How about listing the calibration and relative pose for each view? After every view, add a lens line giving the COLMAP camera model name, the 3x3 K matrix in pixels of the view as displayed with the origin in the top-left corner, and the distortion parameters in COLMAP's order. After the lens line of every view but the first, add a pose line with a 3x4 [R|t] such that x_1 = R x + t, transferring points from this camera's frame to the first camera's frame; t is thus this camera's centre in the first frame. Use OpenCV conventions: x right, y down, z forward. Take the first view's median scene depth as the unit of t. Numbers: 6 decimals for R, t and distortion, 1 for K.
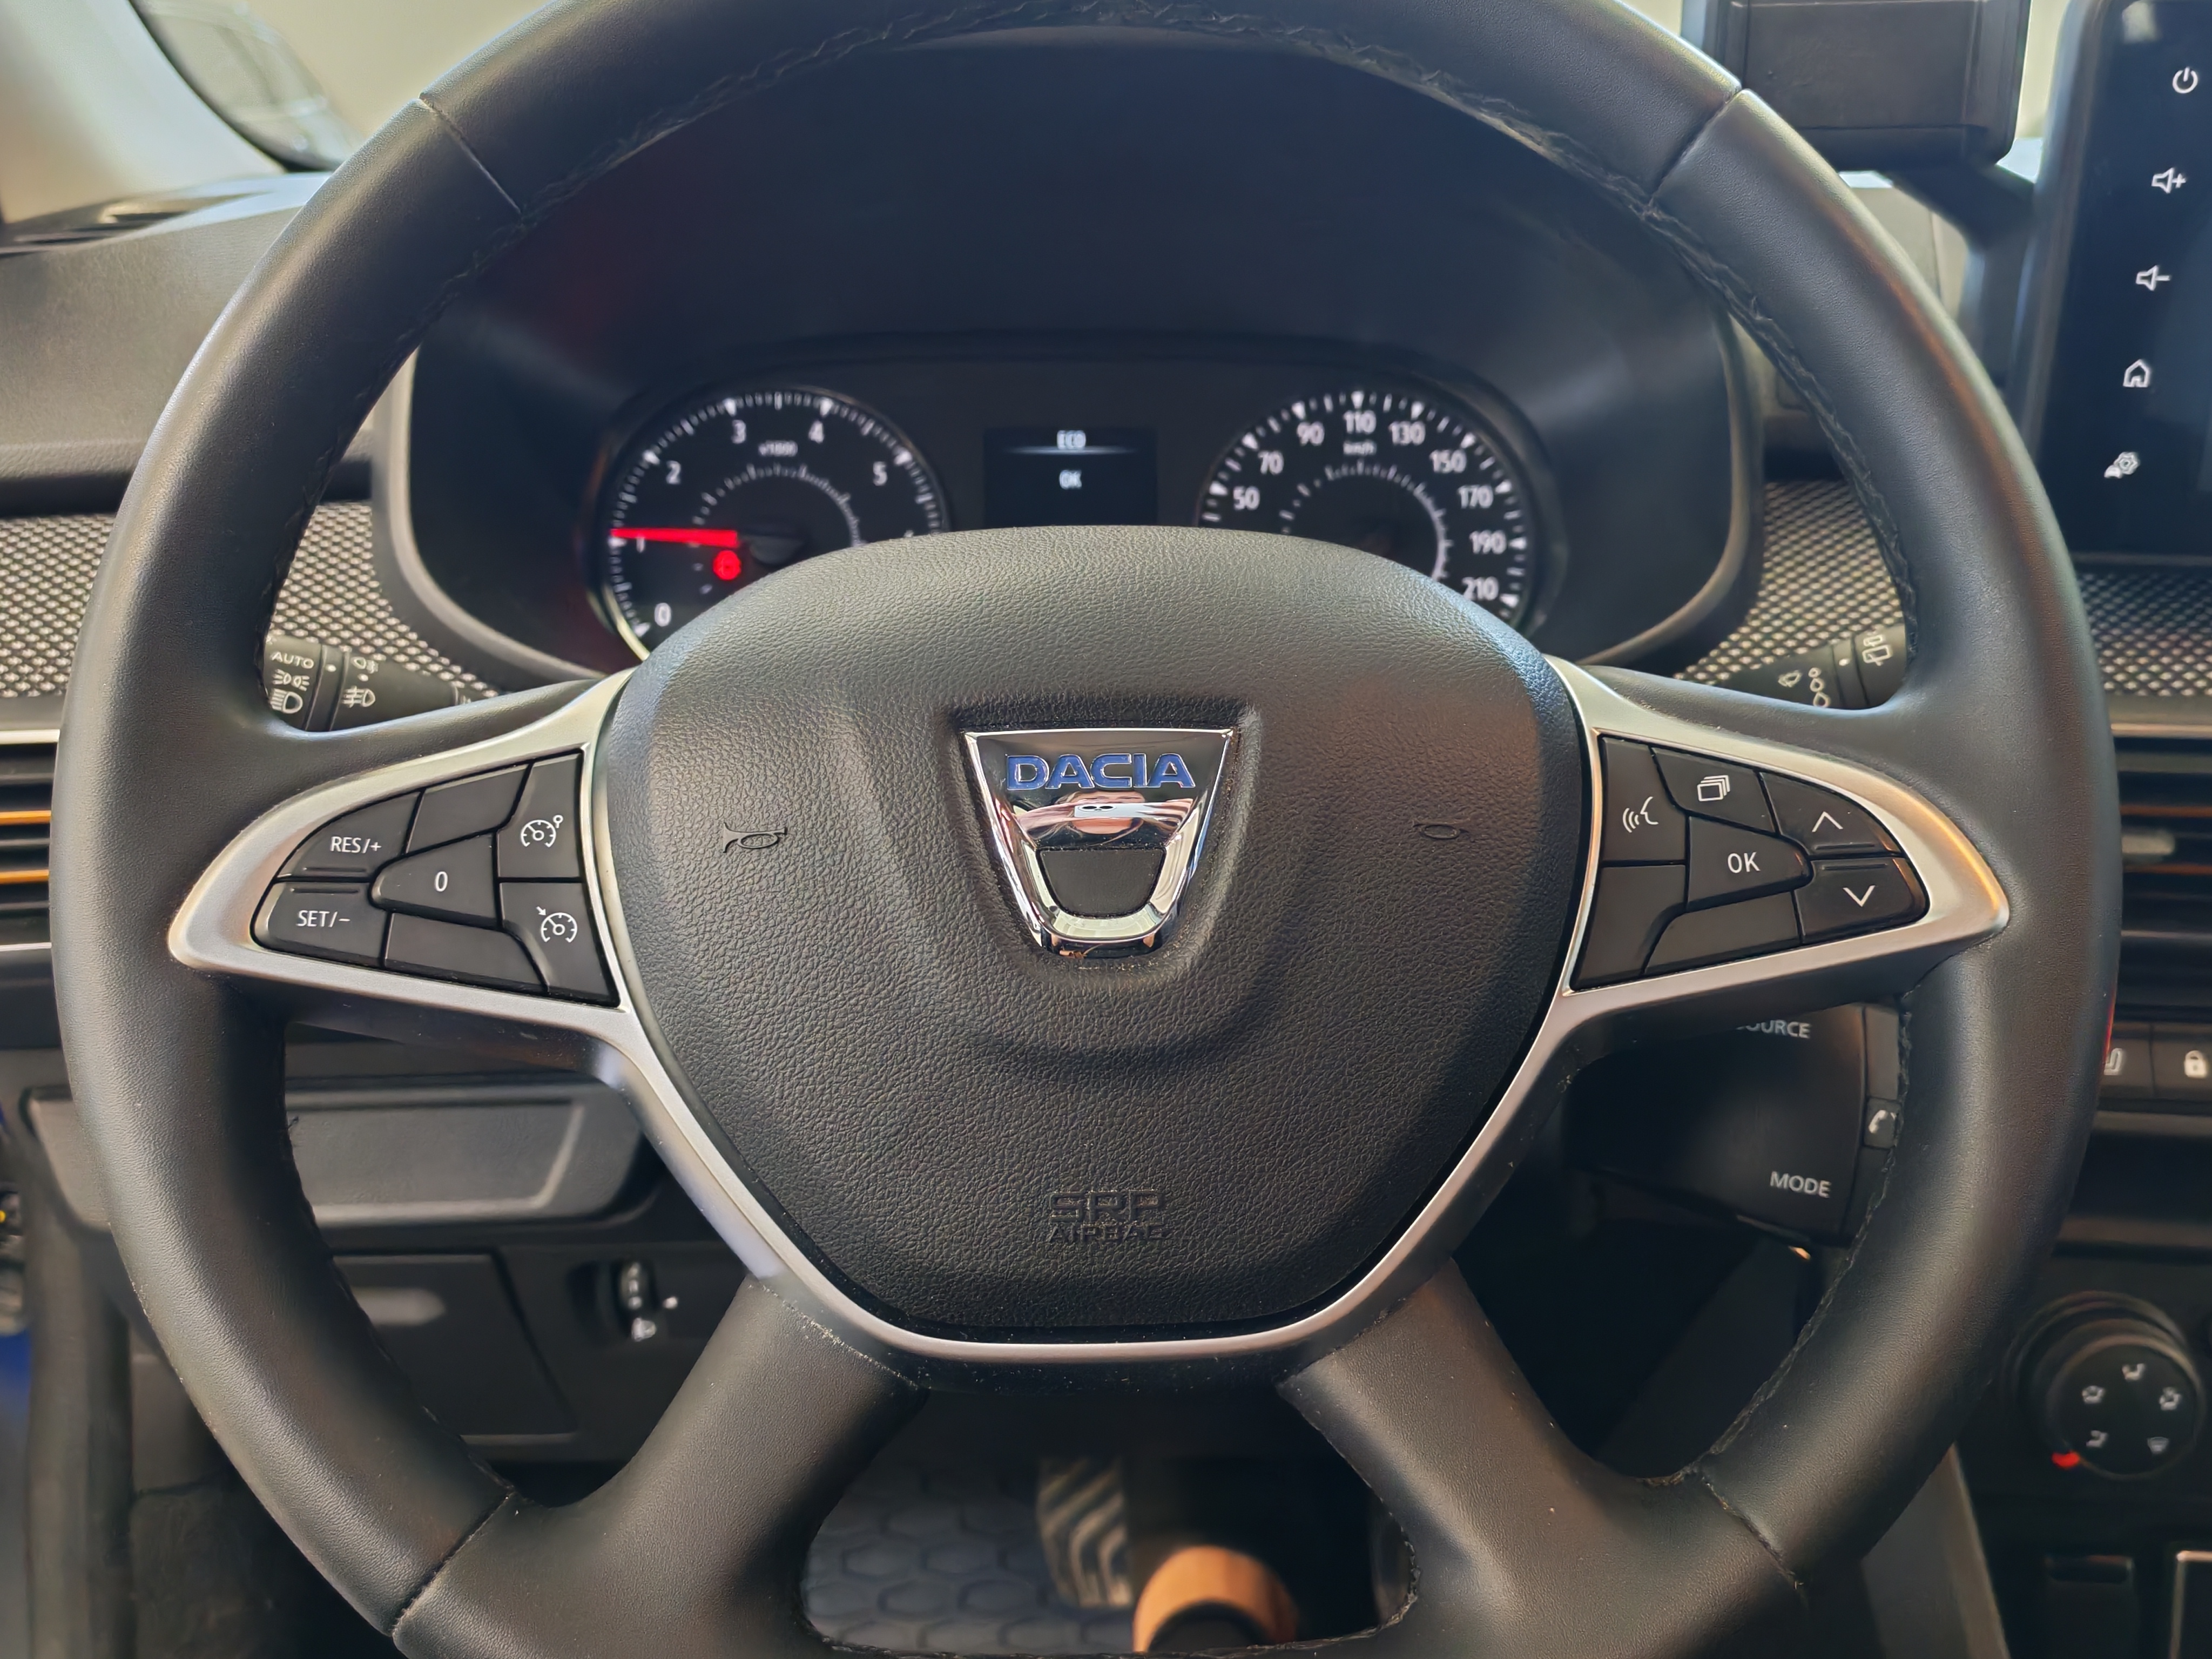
lens RADIAL K [[2015.4, 0, 1121.1], [0, 2015.4, 812.0], [0, 0, 1]] dist [0.077471, -0.135782]
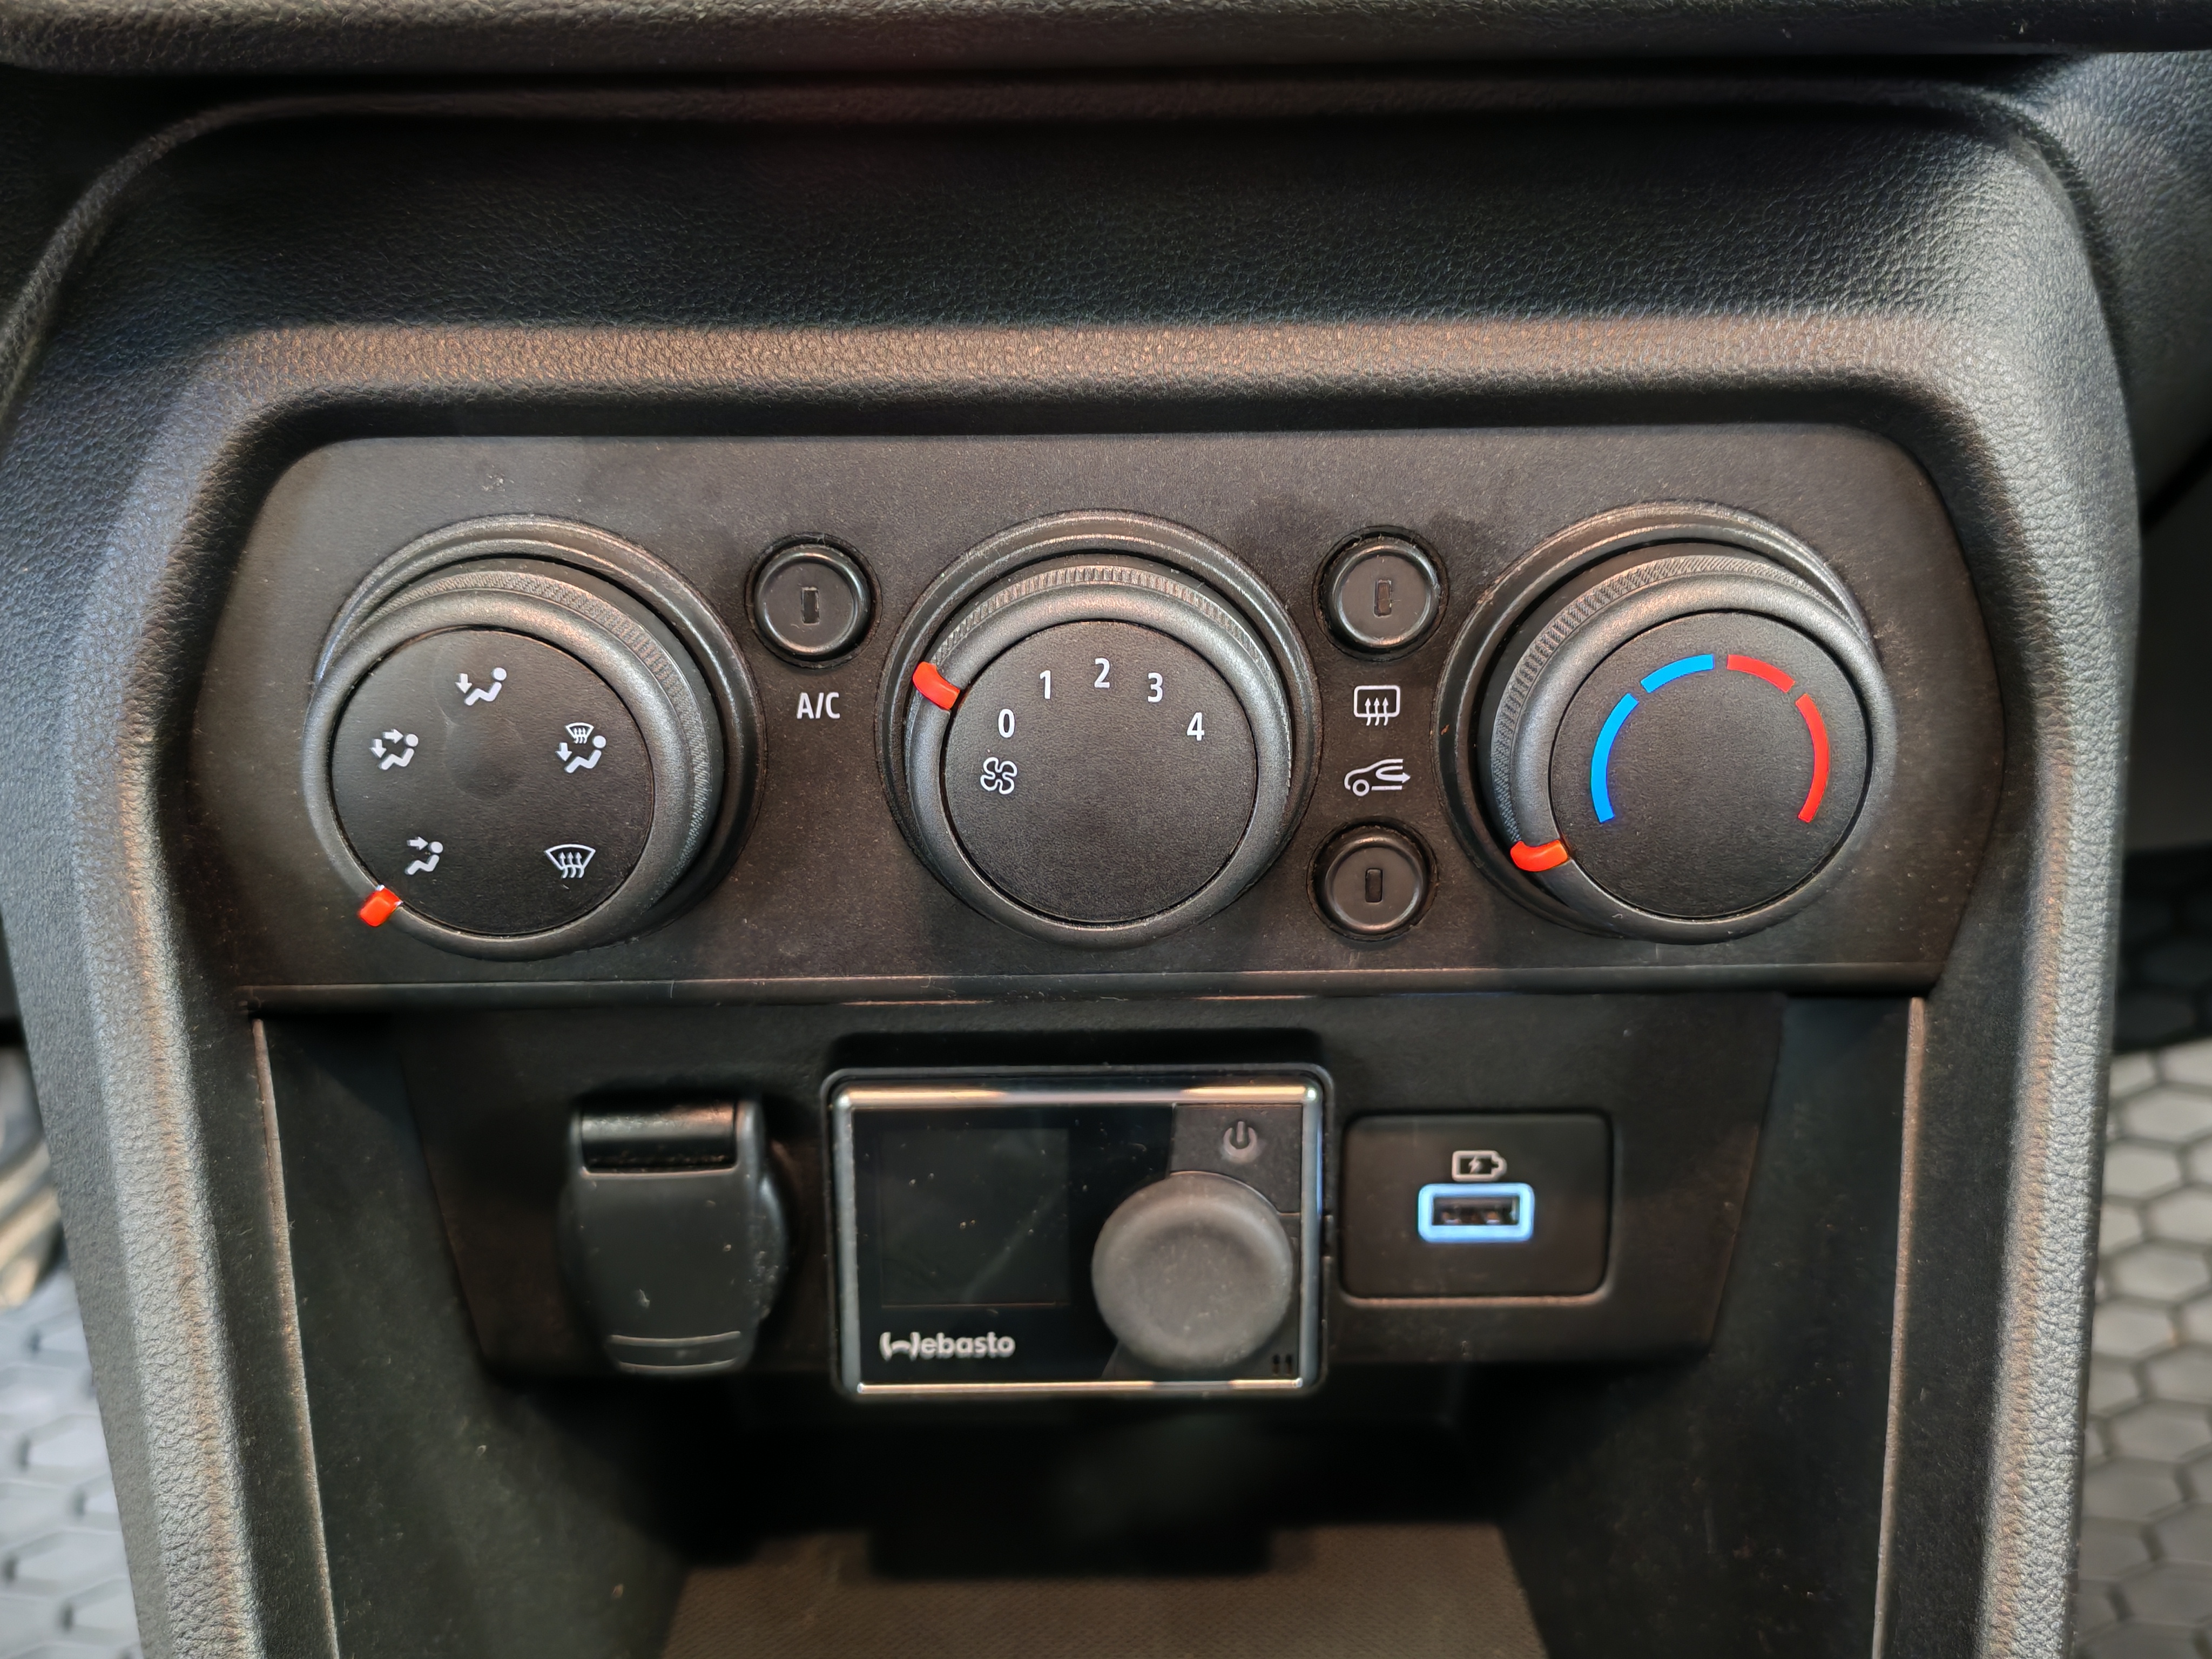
lens RADIAL K [[1984.2, 0, 1105.9], [0, 1984.2, 802.8], [0, 0, 1]] dist [0.133093, -0.238070]
pose [[0.994853, -0.067451, 0.075615, 0.669408], [0.050731, 0.977542, 0.204542, 0.253760], [-0.087714, -0.199653, 0.975933, 0.682110]]
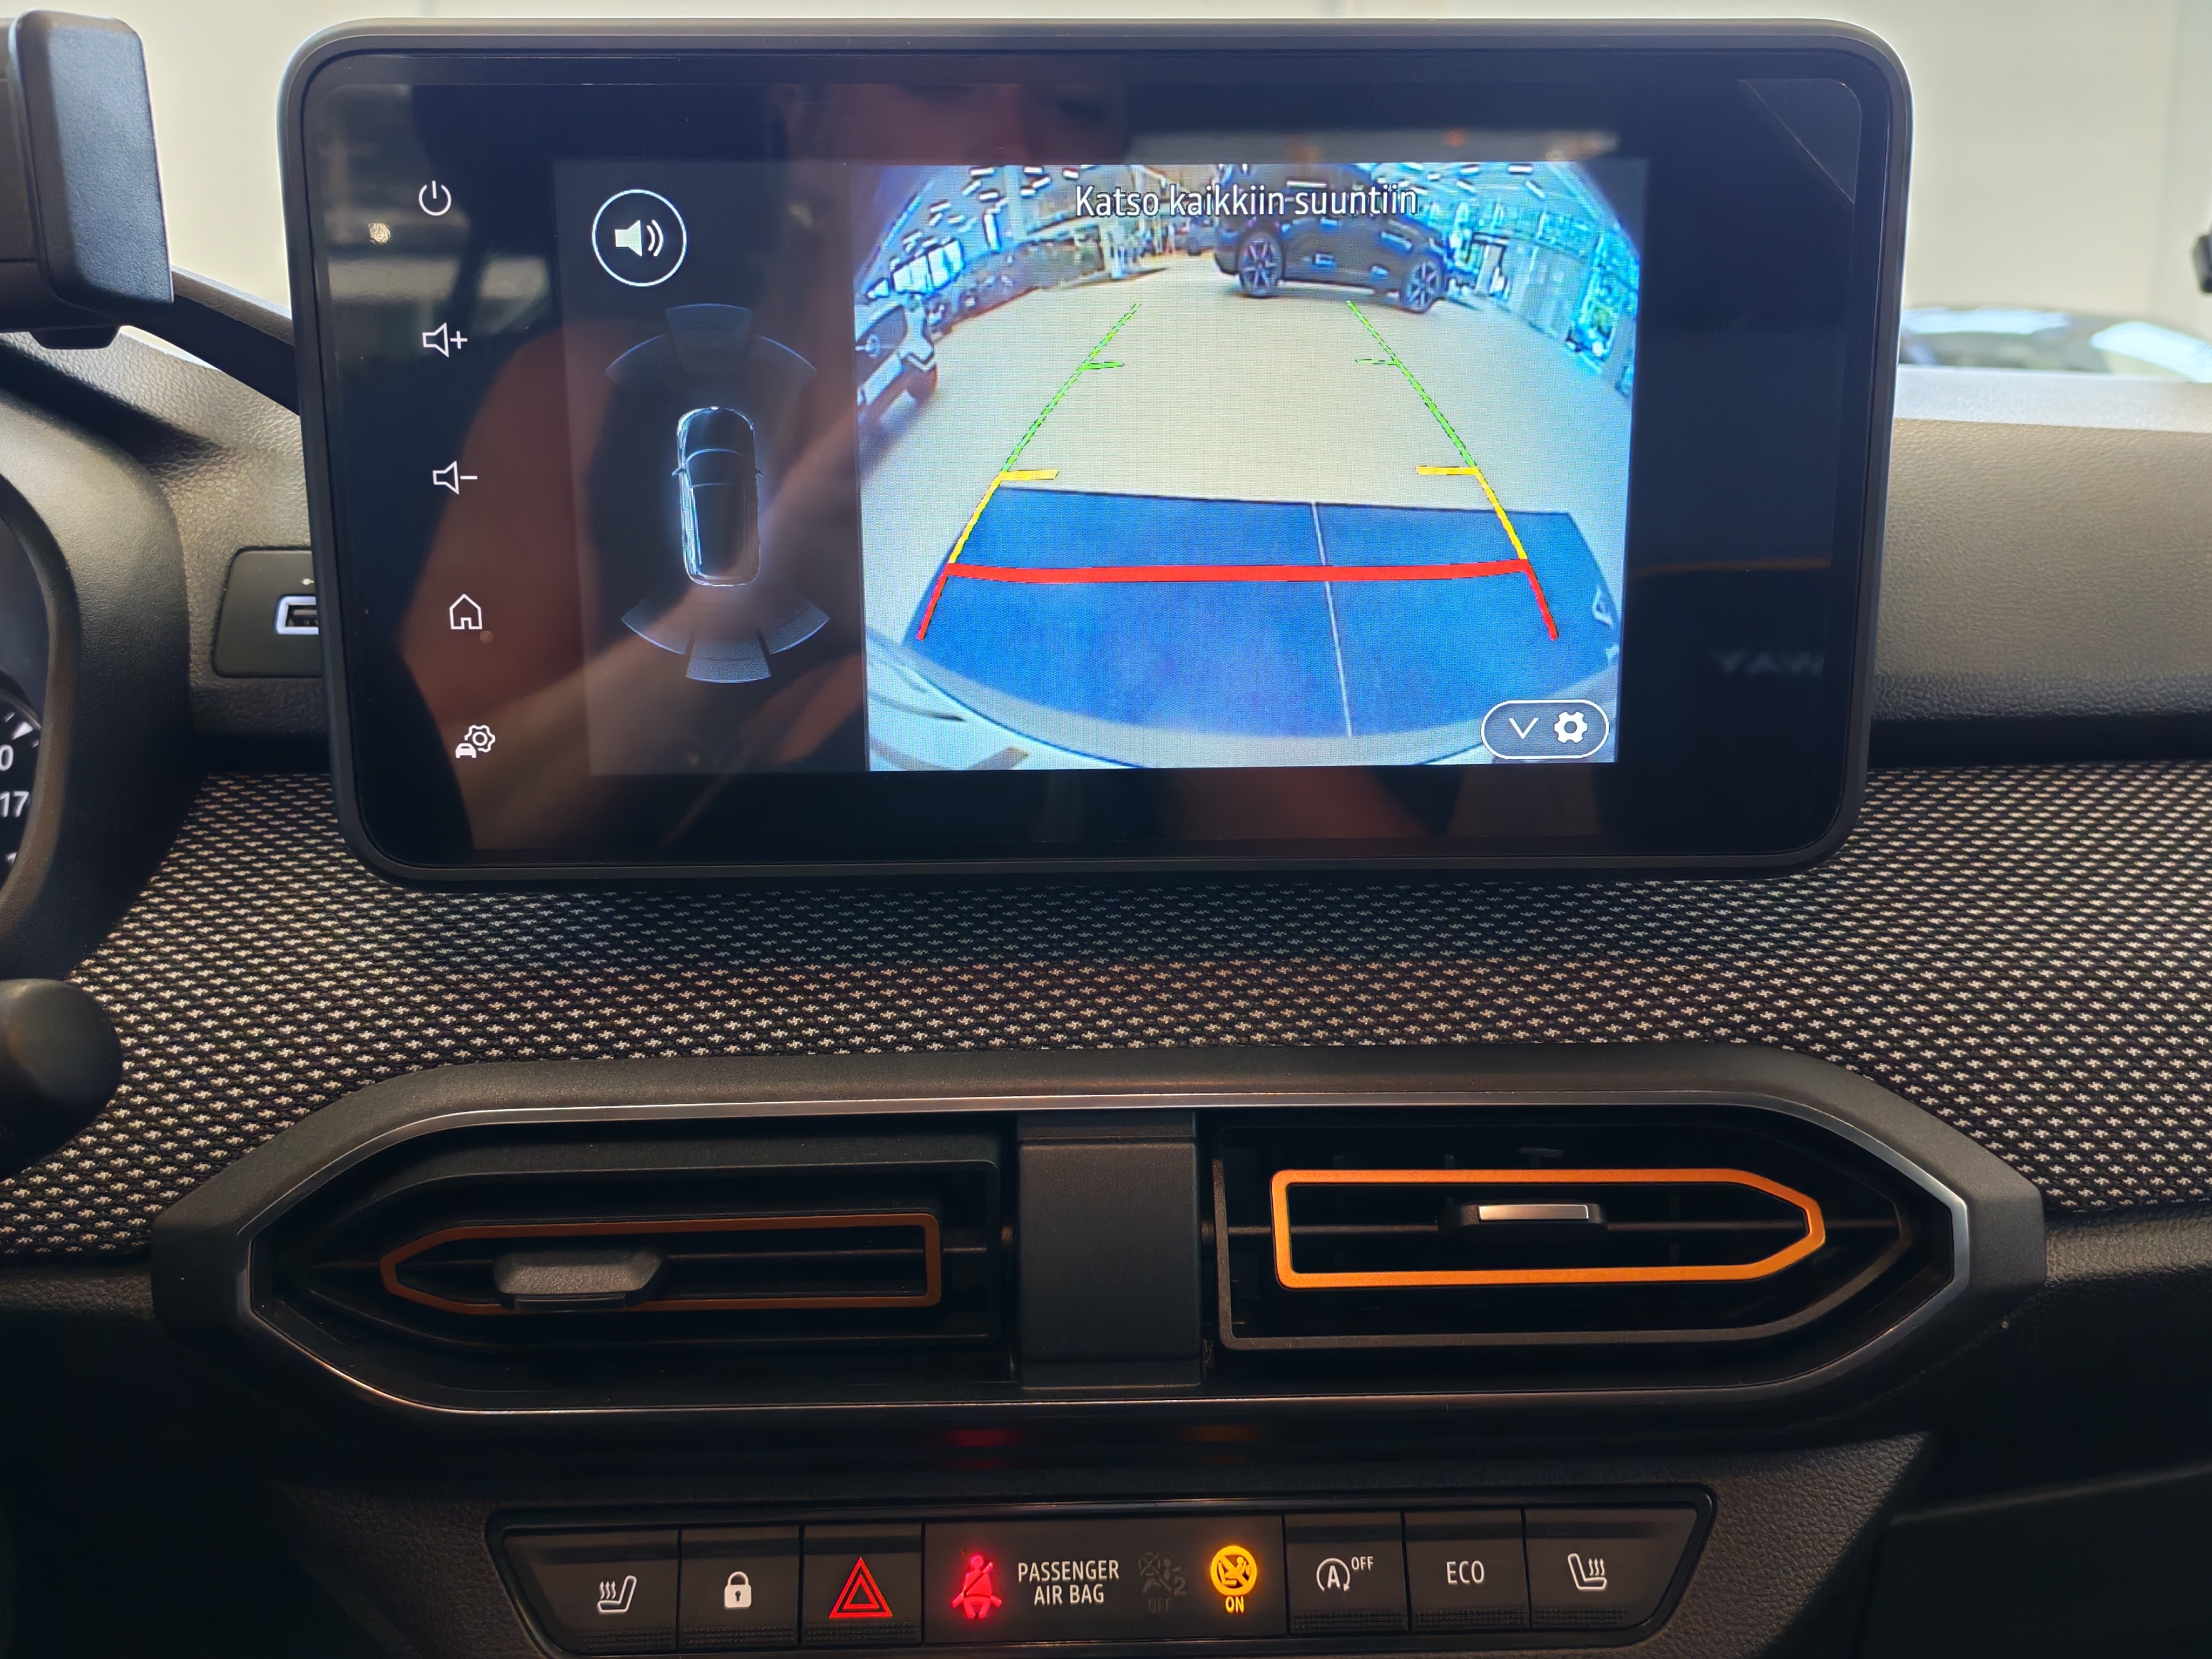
lens RADIAL K [[2020.6, 0, 1089.0], [0, 2020.6, 827.0], [0, 0, 1]] dist [0.121320, -0.270212]
pose [[0.991534, -0.034755, 0.125107, 0.626795], [0.051065, 0.990248, -0.129617, -0.040315], [-0.119383, 0.134908, 0.983640, 0.296164]]
